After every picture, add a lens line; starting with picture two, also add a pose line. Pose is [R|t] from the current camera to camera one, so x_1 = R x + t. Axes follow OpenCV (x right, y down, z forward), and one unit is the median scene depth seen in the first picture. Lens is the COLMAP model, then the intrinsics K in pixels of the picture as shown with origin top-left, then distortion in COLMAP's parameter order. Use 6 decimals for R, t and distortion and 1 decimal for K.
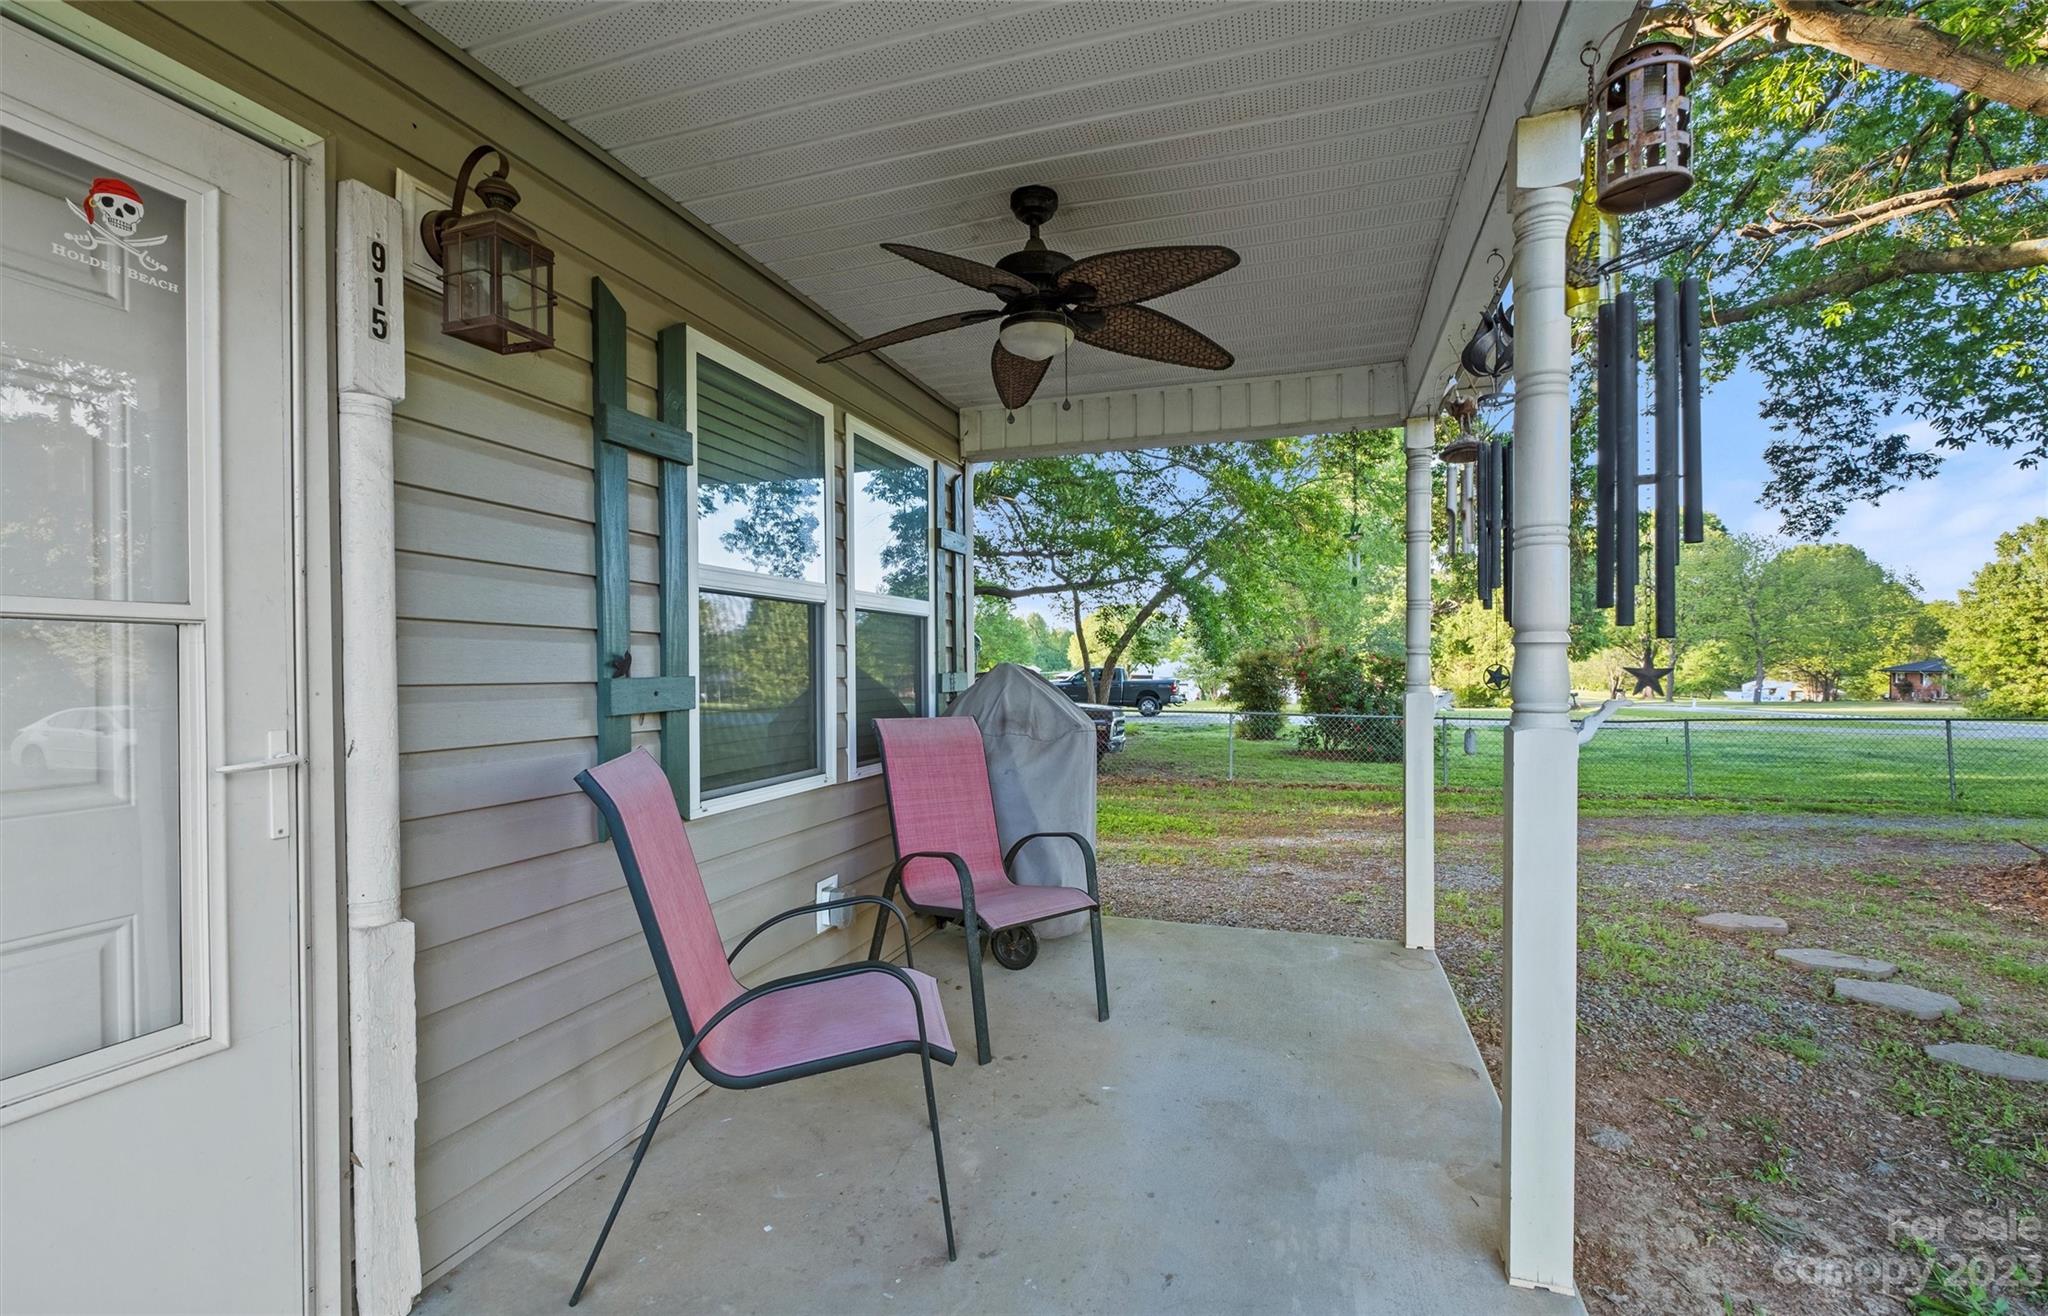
lens RADIAL K [[882.8, 0, 1027.5], [0, 882.8, 661.7], [0, 0, 1]] dist [0.003822, -0.005130]
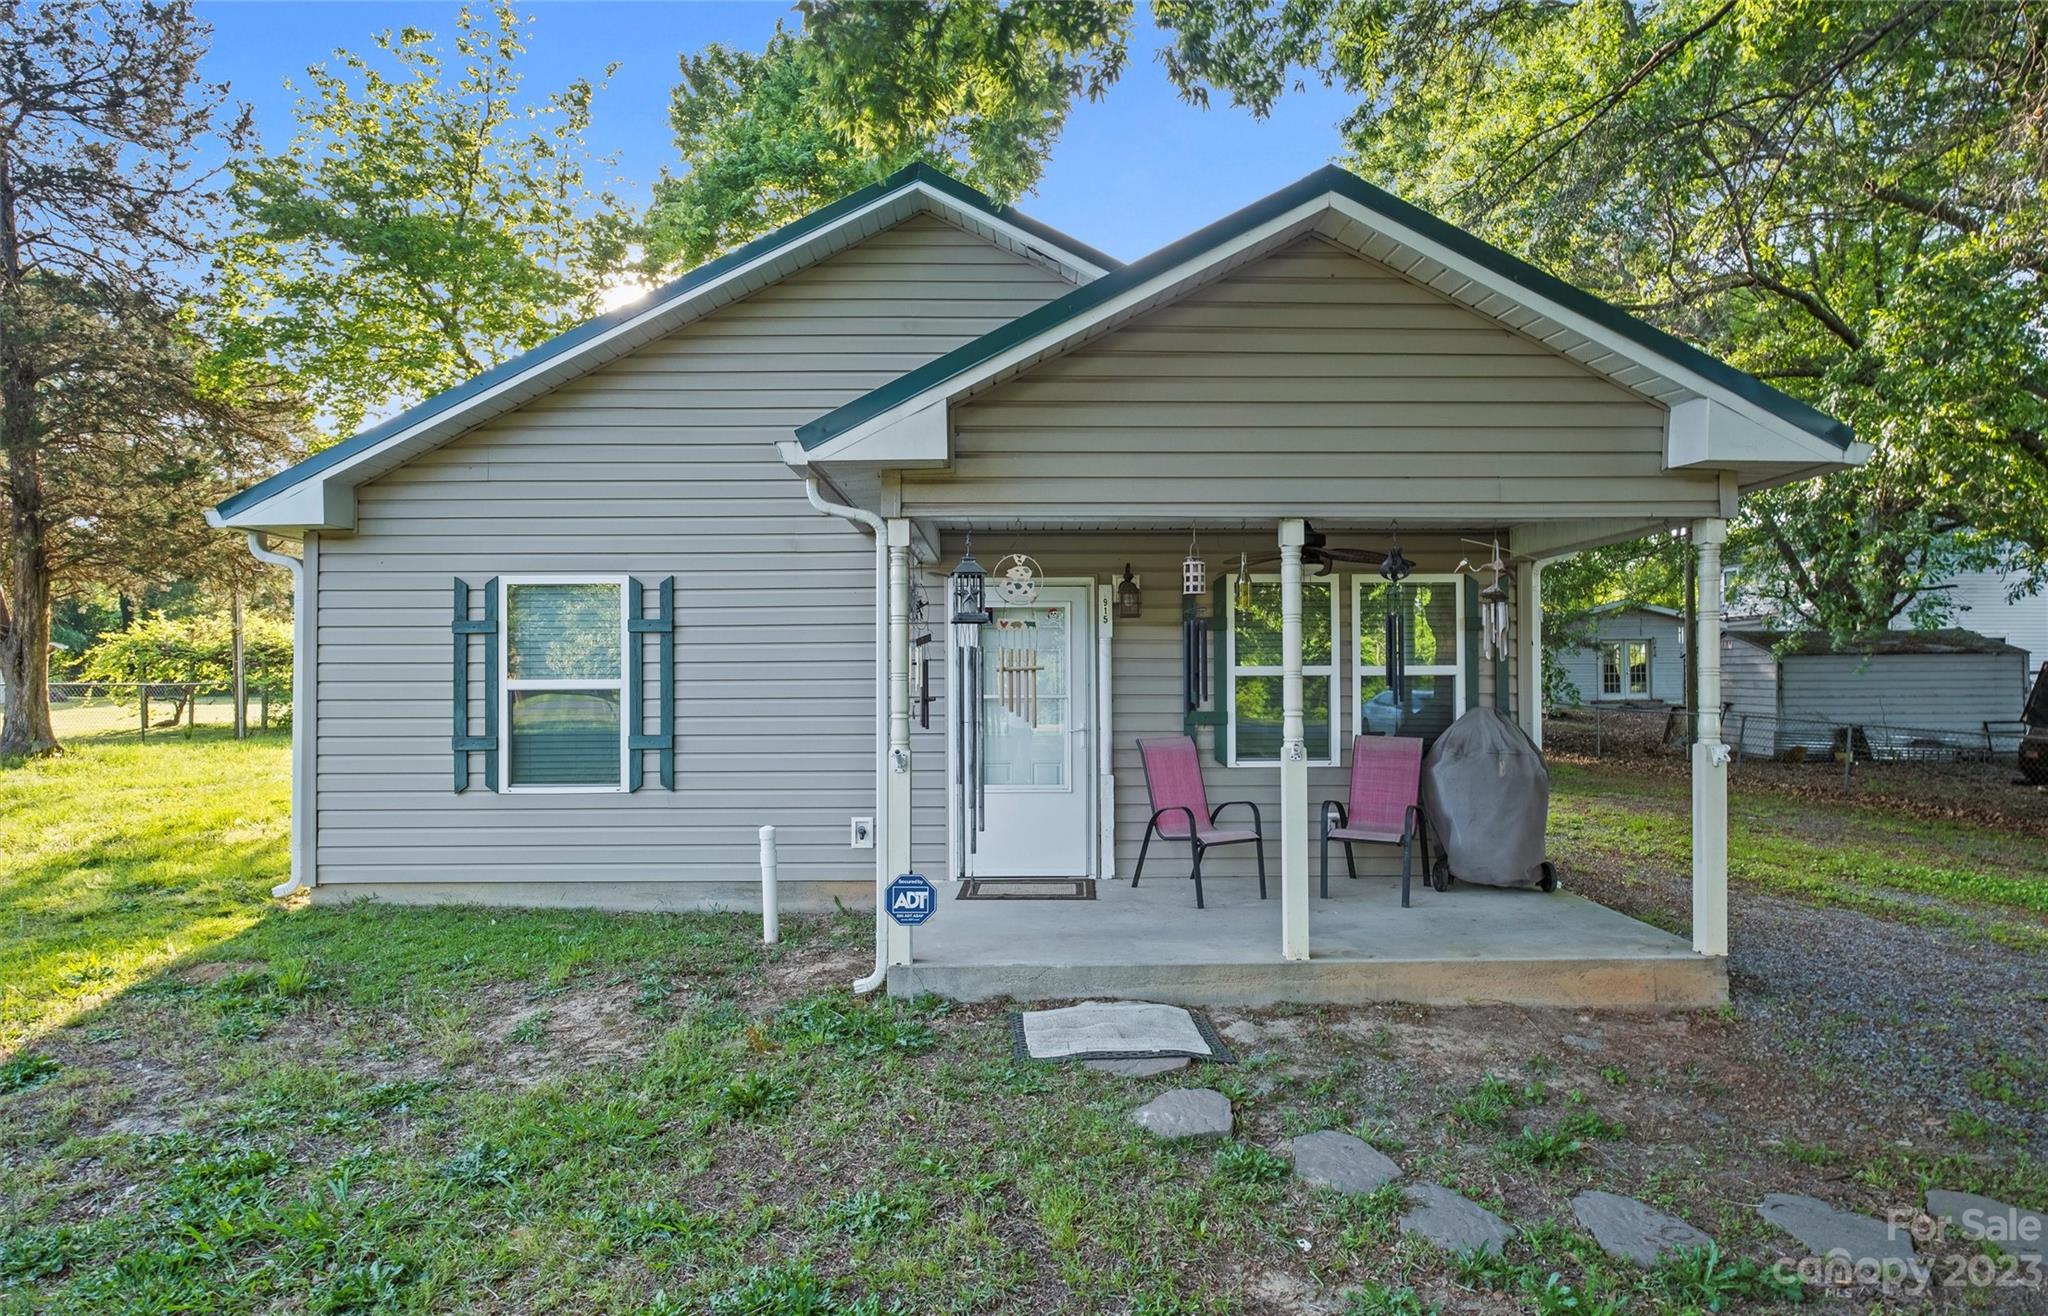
lens RADIAL K [[882.8, 0, 1027.5], [0, 882.8, 661.7], [0, 0, 1]] dist [0.003822, -0.005130]
pose [[0.311443, -0.013284, -0.950172, 2.753819], [0.008145, 0.999903, -0.011310, -0.152659], [0.950230, -0.004217, 0.311521, -0.514865]]
